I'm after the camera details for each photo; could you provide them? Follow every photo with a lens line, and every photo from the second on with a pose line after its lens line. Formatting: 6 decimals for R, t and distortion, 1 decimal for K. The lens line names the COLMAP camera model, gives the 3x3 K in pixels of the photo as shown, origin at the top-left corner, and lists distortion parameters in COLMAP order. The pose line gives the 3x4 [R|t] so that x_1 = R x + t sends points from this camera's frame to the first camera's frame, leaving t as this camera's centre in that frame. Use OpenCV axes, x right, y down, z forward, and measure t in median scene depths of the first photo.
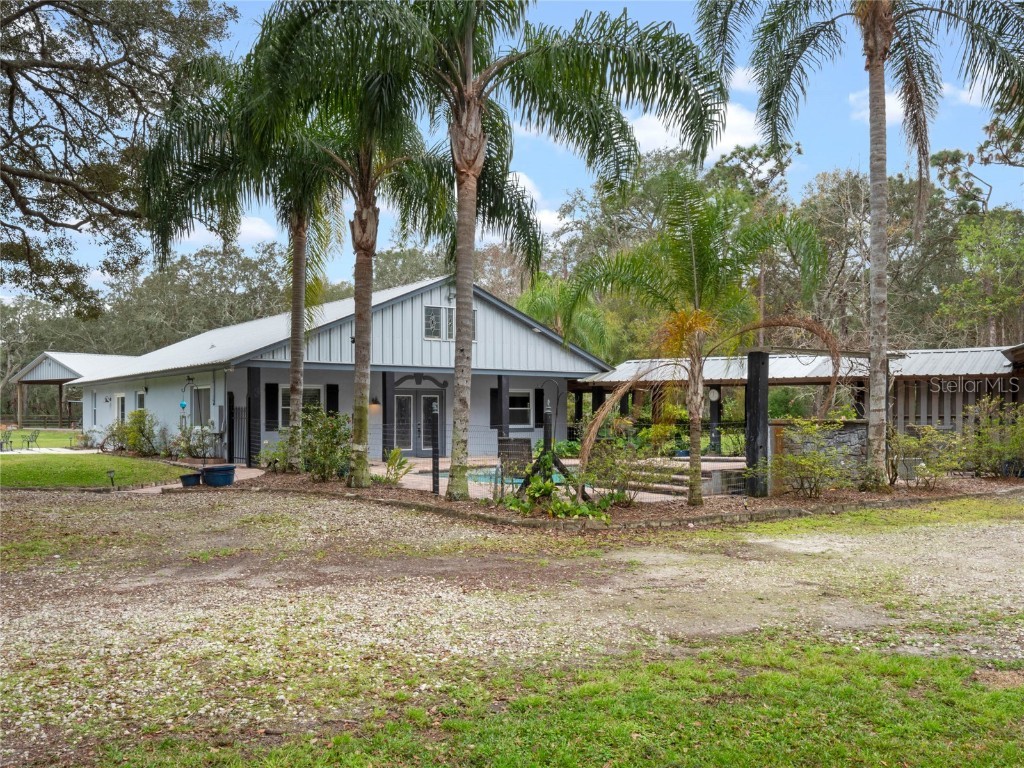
lens RADIAL K [[903.1, 0, 513.3], [0, 903.1, 404.9], [0, 0, 1]] dist [0.001310, -0.014048]
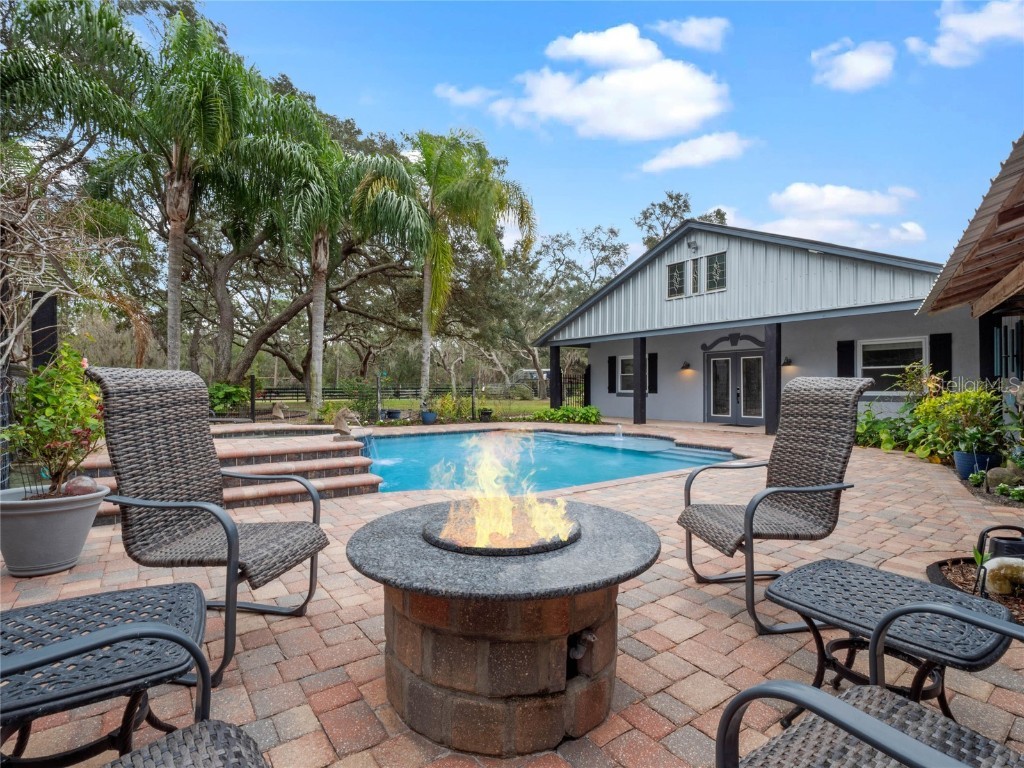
lens RADIAL K [[500.7, 0, 516.4], [0, 500.7, 388.4], [0, 0, 1]] dist [-0.002854, -0.008561]
pose [[0.018504, -0.000737, -0.999829, 0.405171], [0.009506, 0.999955, -0.000561, 0.019165], [0.999784, -0.009494, 0.018510, 0.778297]]
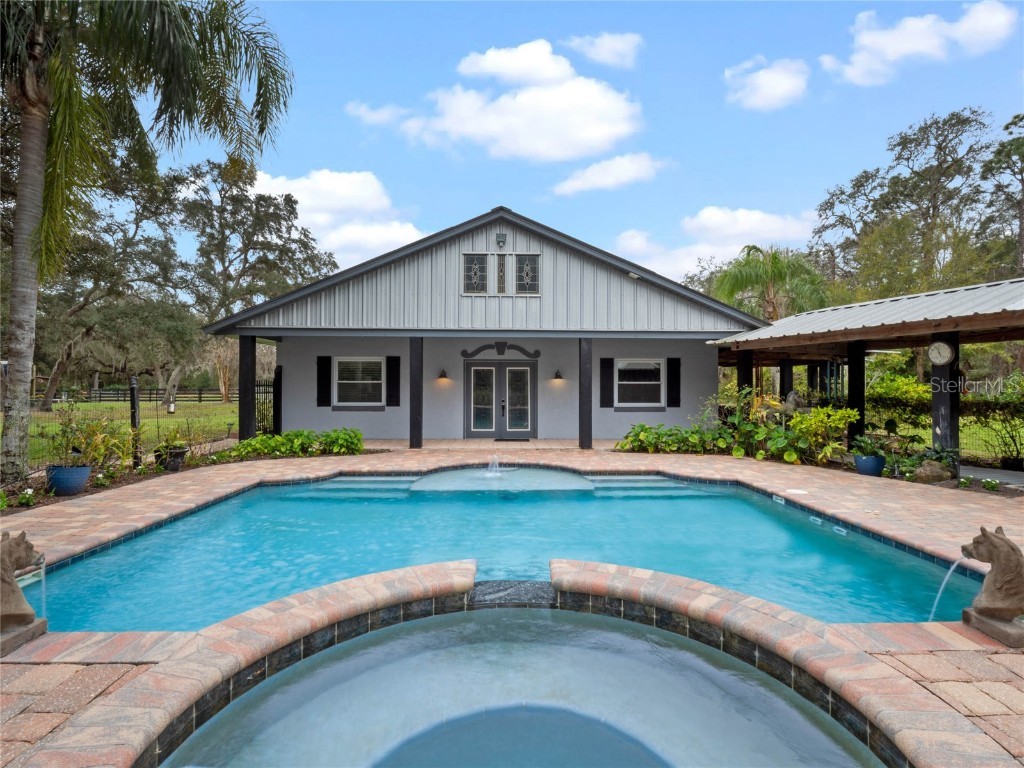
lens RADIAL K [[500.7, 0, 516.4], [0, 500.7, 388.4], [0, 0, 1]] dist [-0.002854, -0.008561]
pose [[0.836295, 0.000341, -0.548279, 0.171918], [0.003354, 0.999978, 0.005738, 0.006678], [0.548269, -0.006637, 0.836276, 0.616016]]
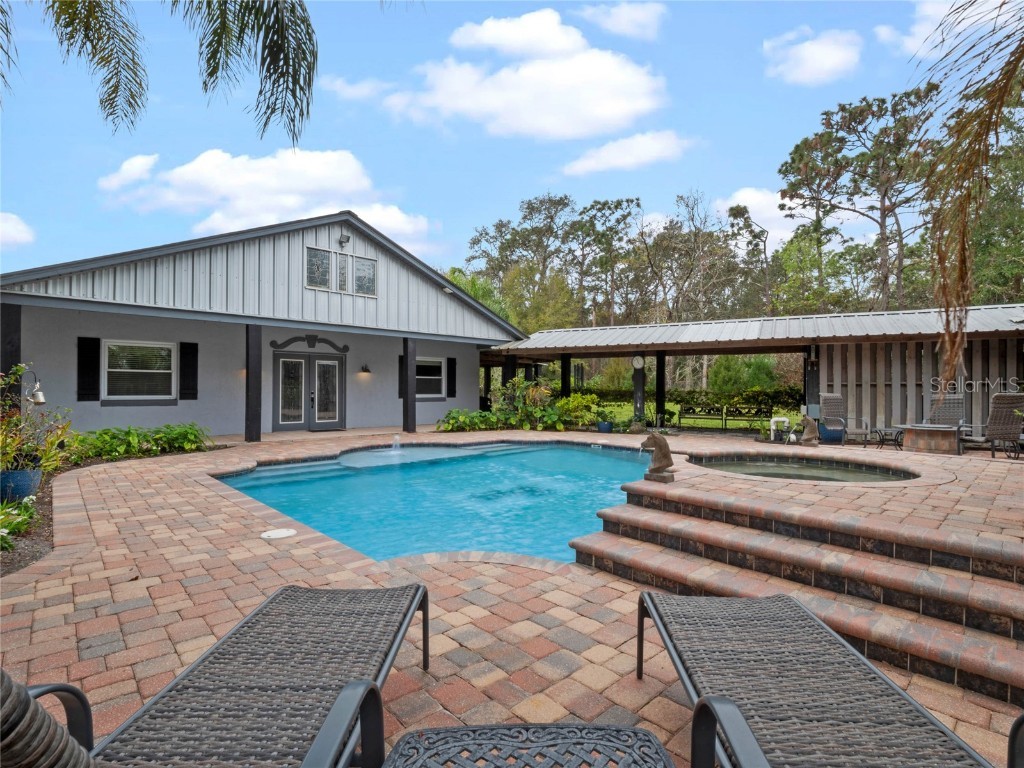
lens RADIAL K [[500.7, 0, 516.4], [0, 500.7, 388.4], [0, 0, 1]] dist [-0.002854, -0.008561]
pose [[0.989347, 0.002863, 0.145551, 0.021626], [-0.003914, 0.999968, 0.006931, 0.012767], [-0.145527, -0.007426, 0.989326, 0.496834]]
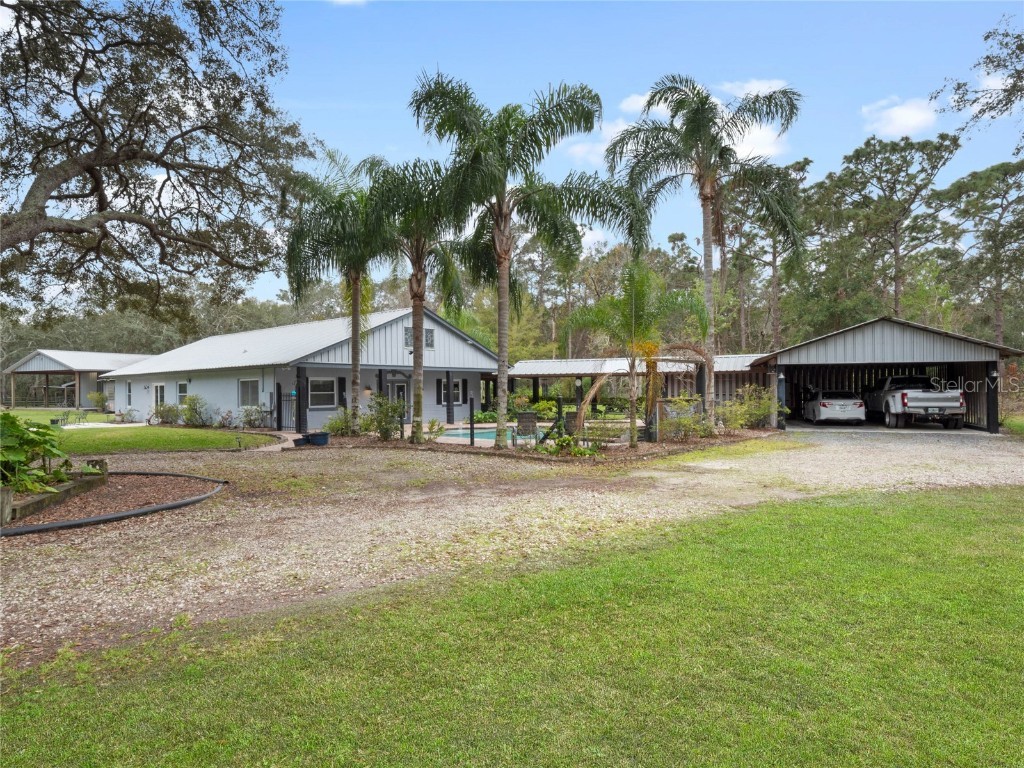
lens RADIAL K [[616.4, 0, 512.0], [0, 616.4, 384.0], [0, 0, 1]] dist [-0.004427, -0.000618]
pose [[0.973561, -0.006820, 0.228327, -0.151056], [0.007370, 0.999972, -0.001553, -0.007467], [-0.228310, 0.003194, 0.973583, -0.069938]]
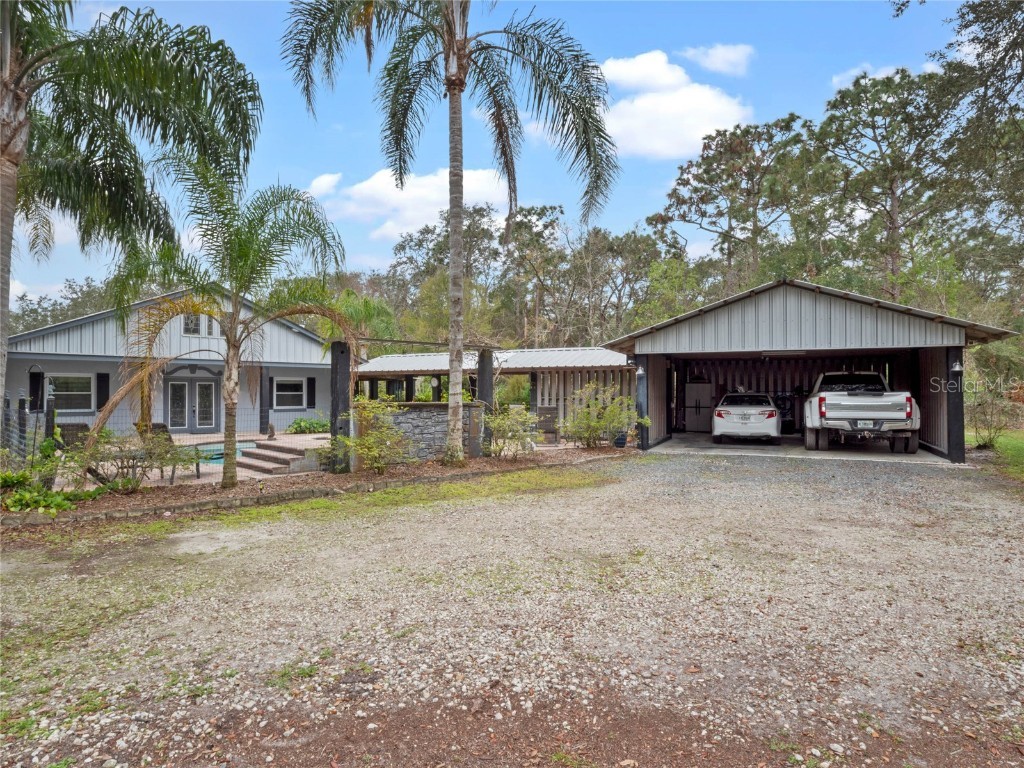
lens RADIAL K [[610.7, 0, 515.8], [0, 610.7, 387.9], [0, 0, 1]] dist [0.000278, -0.000643]
pose [[0.988019, -0.001688, 0.154326, 0.199380], [0.002247, 0.999992, -0.003446, 0.000347], [-0.154319, 0.003752, 0.988014, 0.124745]]
